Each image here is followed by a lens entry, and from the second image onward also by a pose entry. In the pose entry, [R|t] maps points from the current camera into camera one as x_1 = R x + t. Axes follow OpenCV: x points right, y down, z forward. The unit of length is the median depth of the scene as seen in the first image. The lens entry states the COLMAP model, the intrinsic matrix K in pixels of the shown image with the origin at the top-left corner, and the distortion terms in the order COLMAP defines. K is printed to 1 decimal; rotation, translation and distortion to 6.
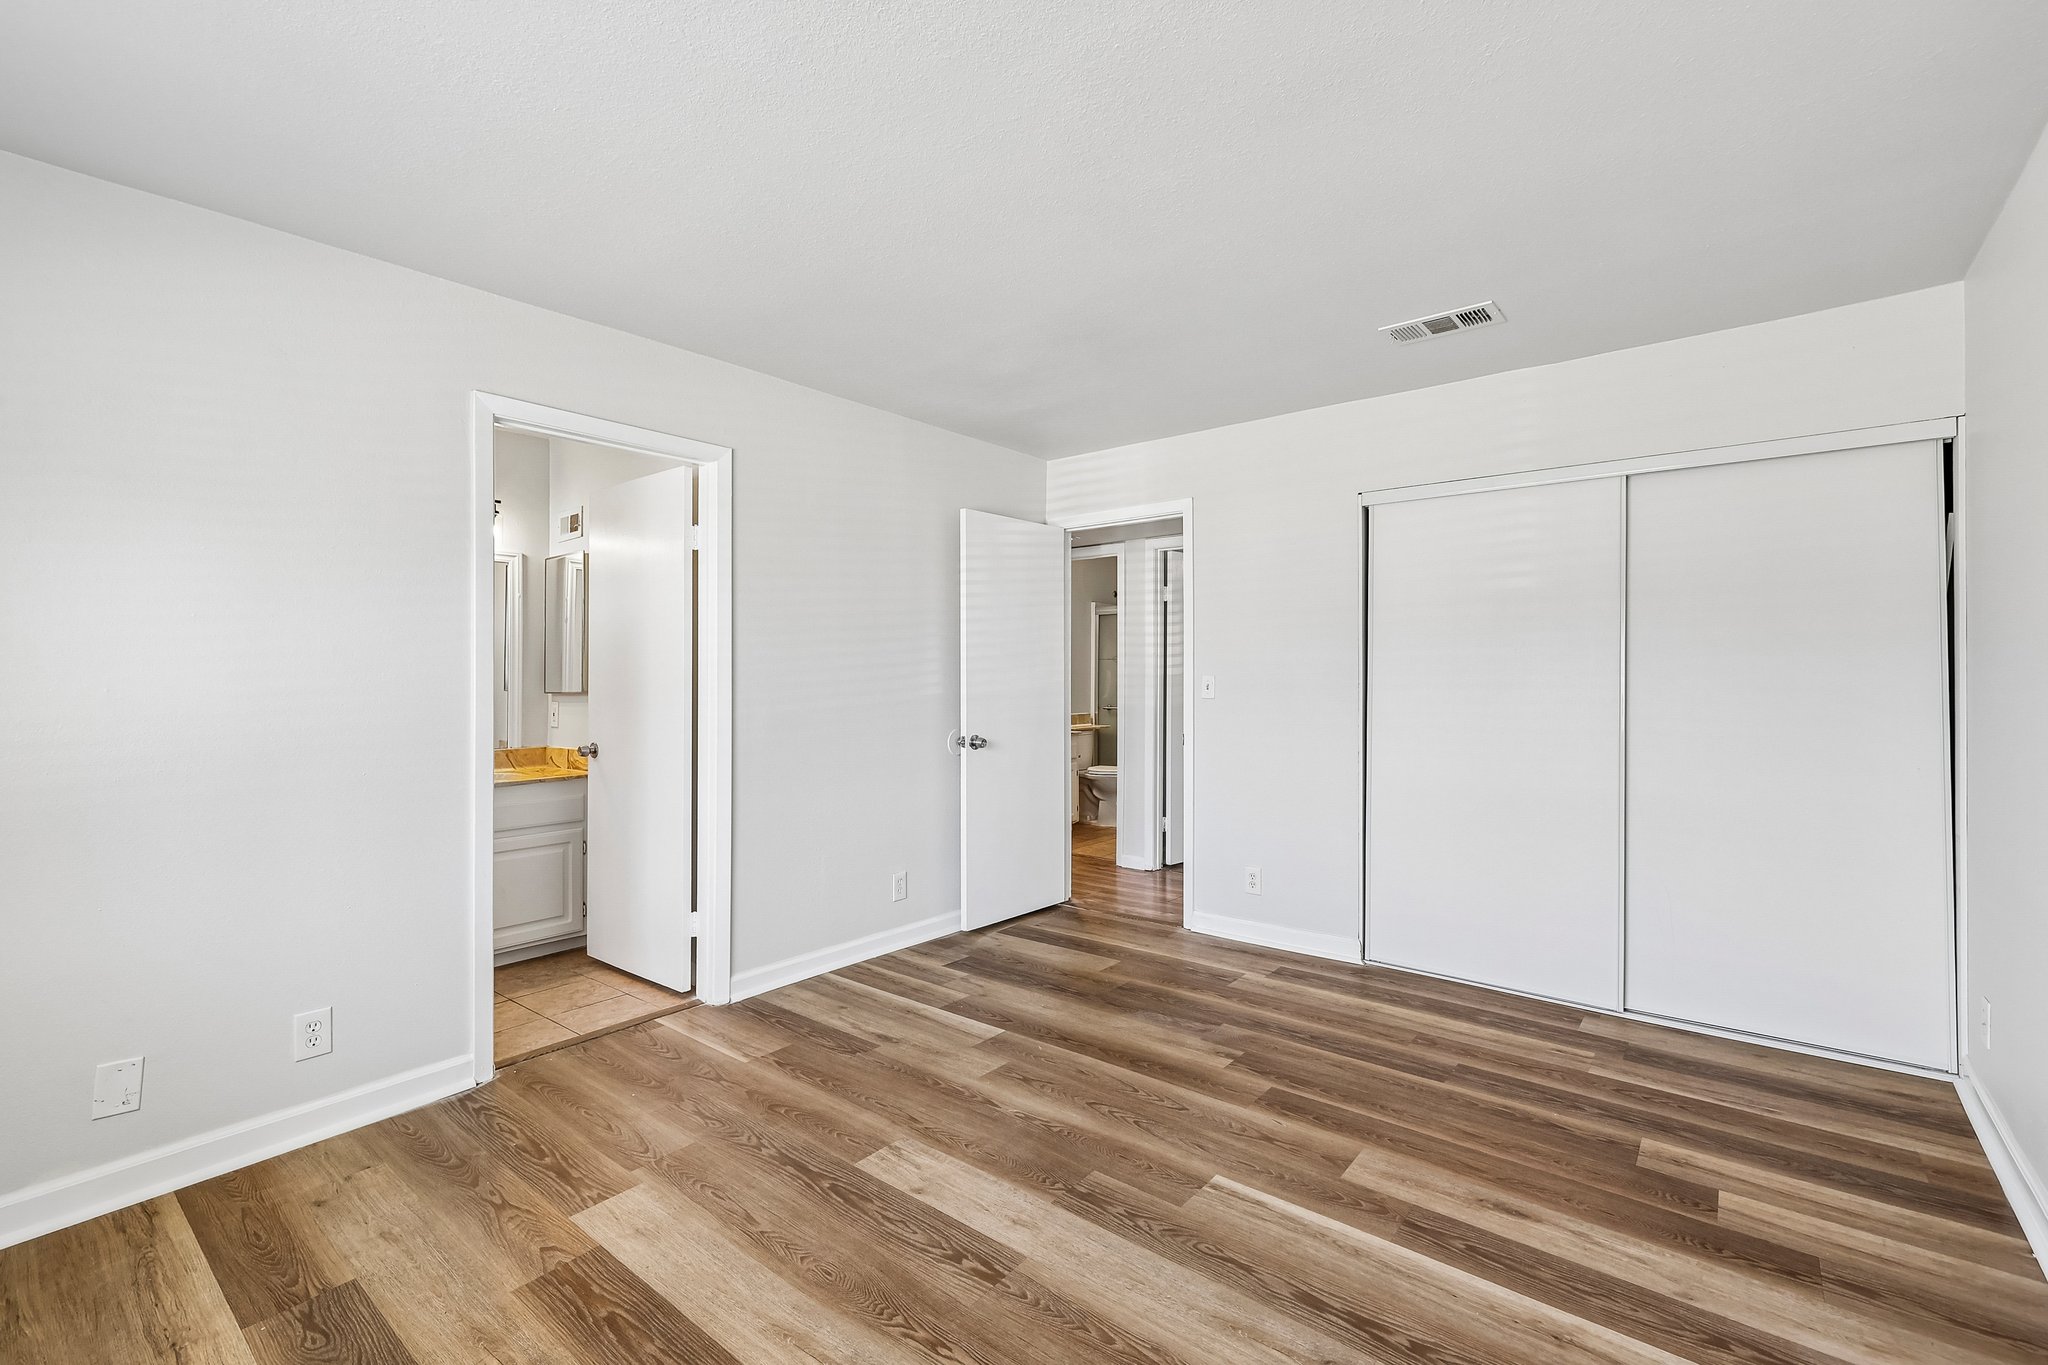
lens RADIAL K [[894.4, 0, 1016.6], [0, 894.4, 678.2], [0, 0, 1]] dist [0.004118, -0.000265]
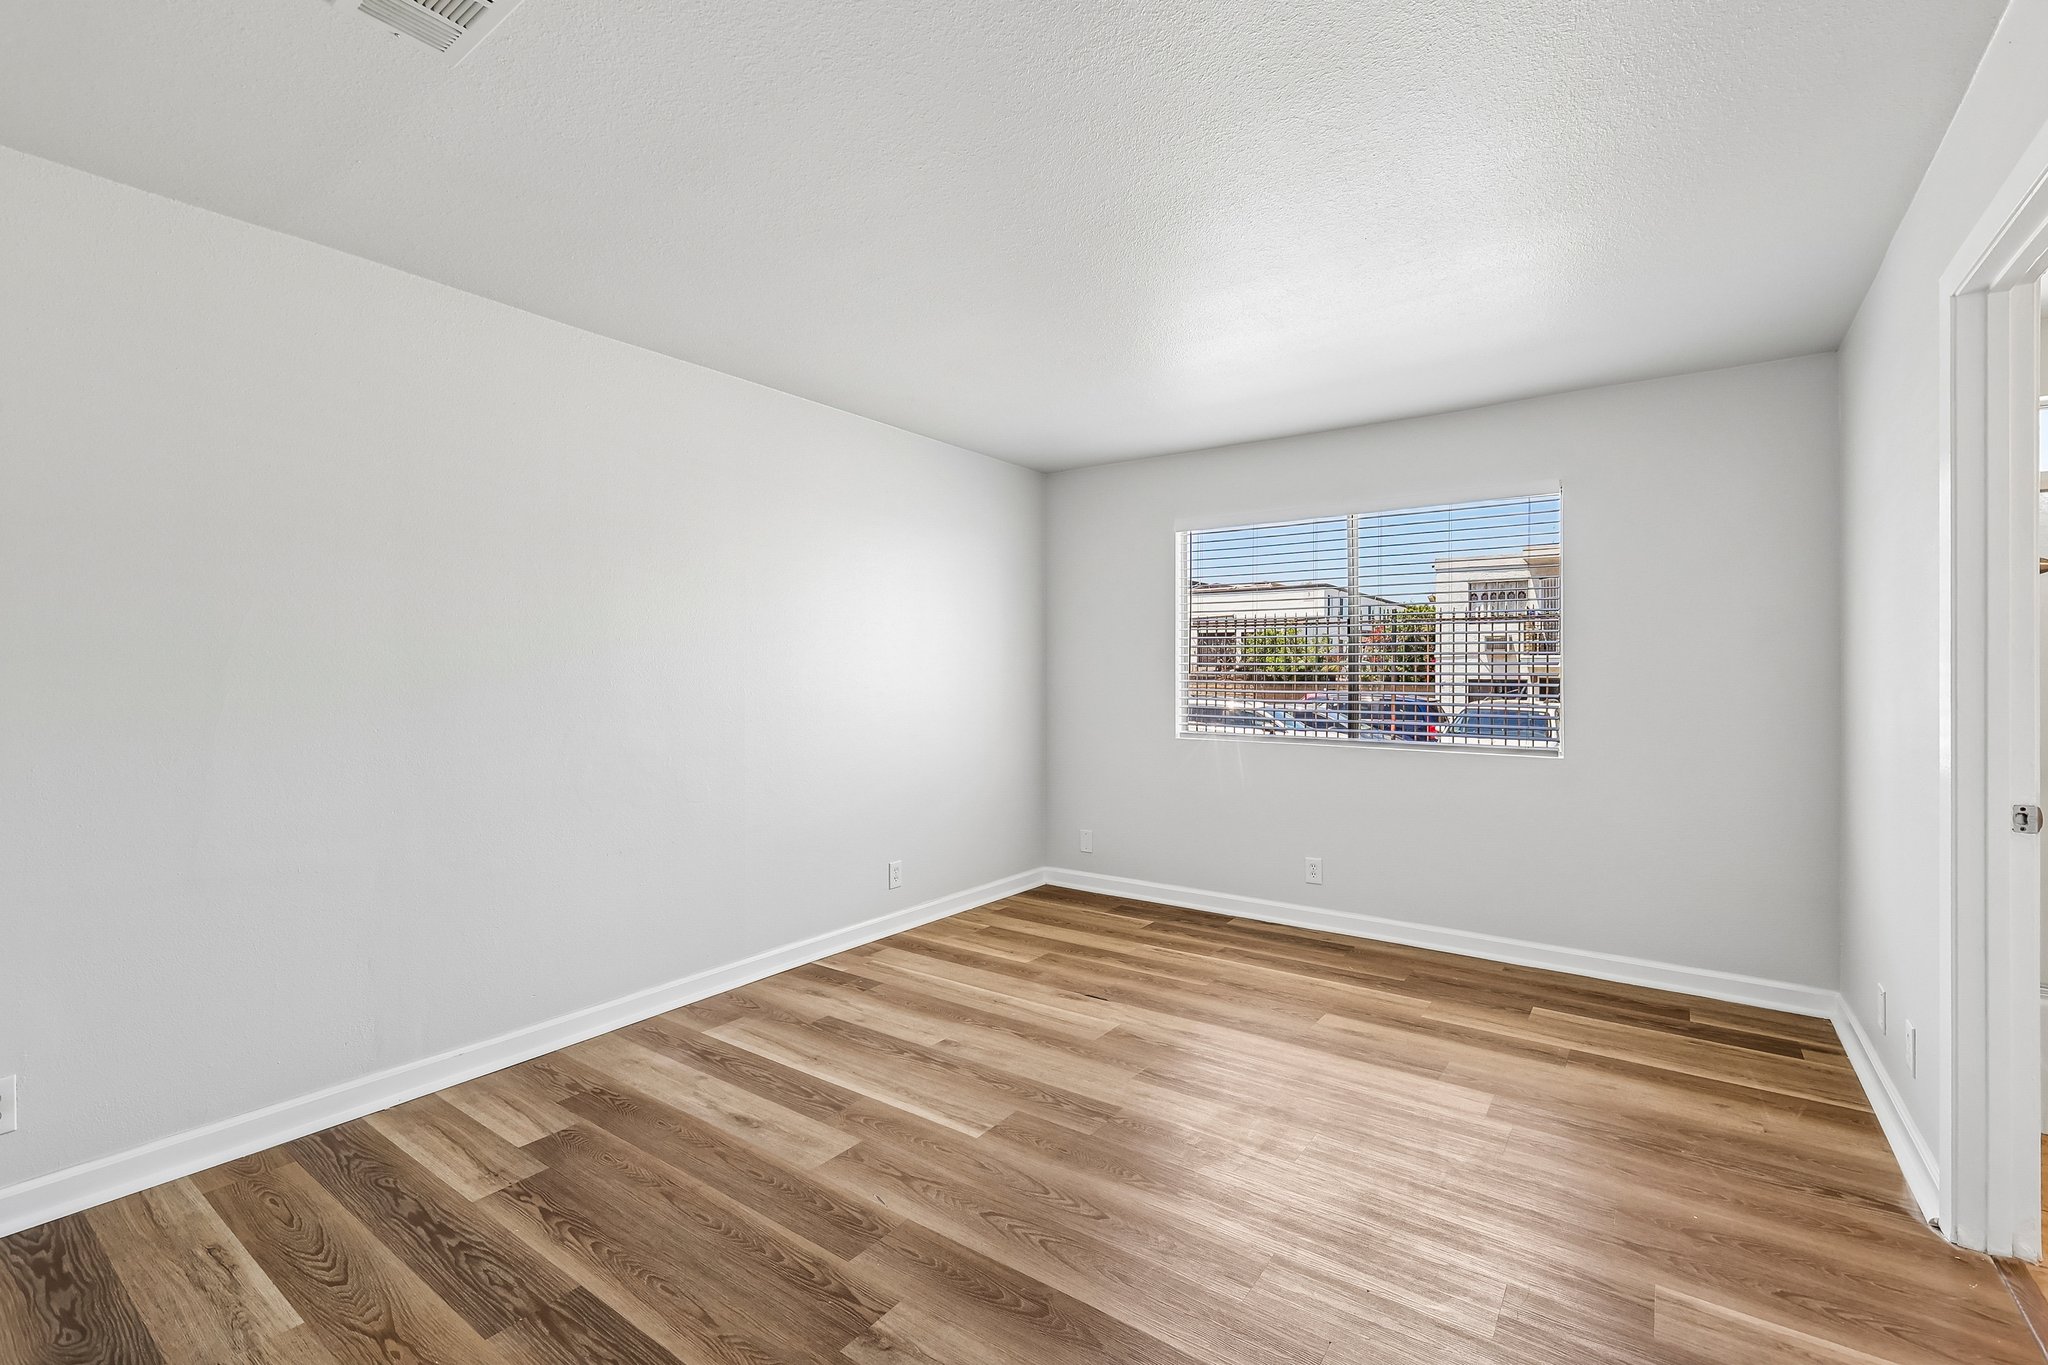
lens RADIAL K [[894.4, 0, 1028.1], [0, 894.4, 669.3], [0, 0, 1]] dist [0.004118, -0.000265]
pose [[-0.997904, 0.002917, -0.064651, 0.180274], [0.003211, 0.999985, -0.004440, -0.001950], [0.064637, -0.004638, -0.997898, 1.629630]]
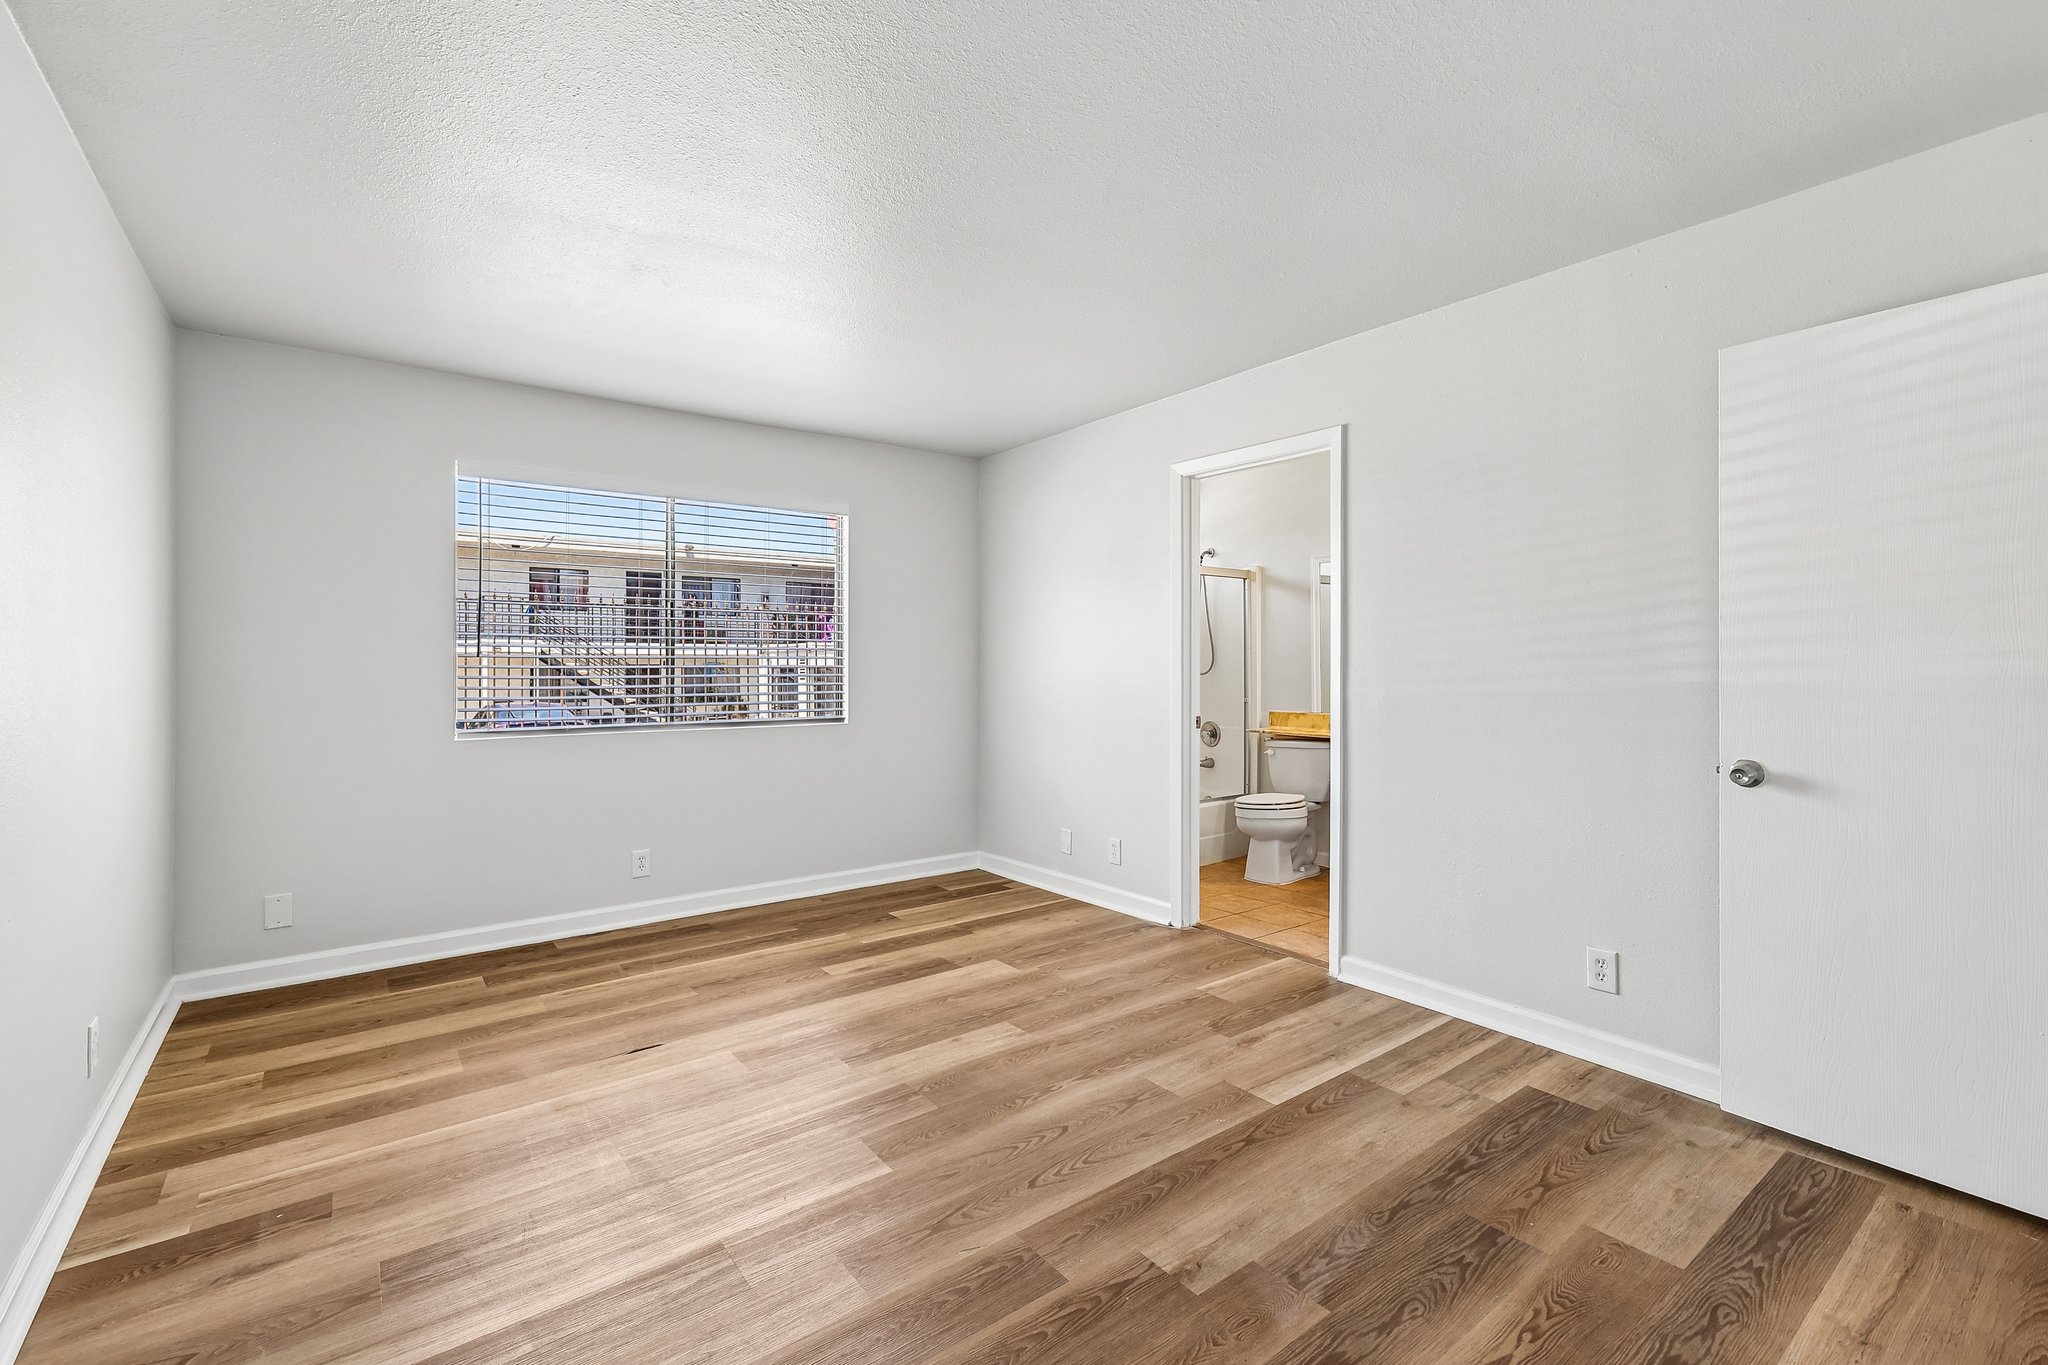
lens RADIAL K [[894.4, 0, 1022.3], [0, 894.4, 680.5], [0, 0, 1]] dist [0.004118, -0.000265]
pose [[-0.230239, 0.027068, -0.972758, 0.875431], [0.002429, 0.999626, 0.027240, -0.000011], [0.973131, 0.003909, -0.230218, 1.064170]]
